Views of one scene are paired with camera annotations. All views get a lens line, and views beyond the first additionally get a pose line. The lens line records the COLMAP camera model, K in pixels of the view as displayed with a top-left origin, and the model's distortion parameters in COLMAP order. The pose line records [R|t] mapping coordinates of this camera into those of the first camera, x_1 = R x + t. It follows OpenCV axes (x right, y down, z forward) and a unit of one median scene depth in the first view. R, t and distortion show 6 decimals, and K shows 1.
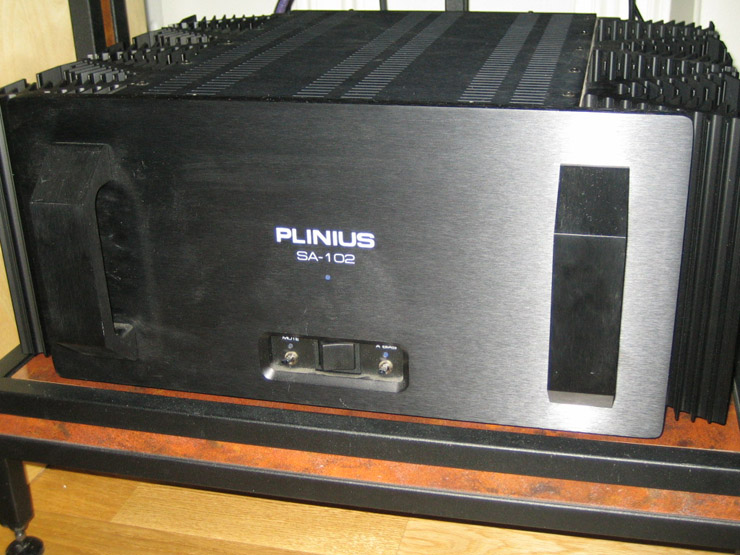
lens RADIAL K [[947.3, 0, 370.2], [0, 947.3, 276.7], [0, 0, 1]] dist [-0.092409, 0.000000]
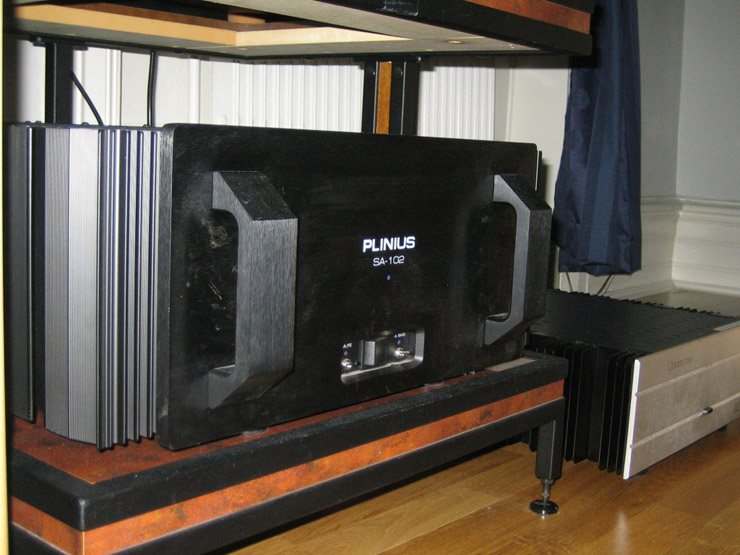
lens RADIAL K [[947.3, 0, 370.3], [0, 947.3, 277.3], [0, 0, 1]] dist [-0.092409, 0.000000]
pose [[0.445160, -0.072422, 0.892518, -1.185143], [0.303806, 0.949820, -0.074457, 0.086896], [-0.842339, 0.304298, 0.444824, 0.468984]]
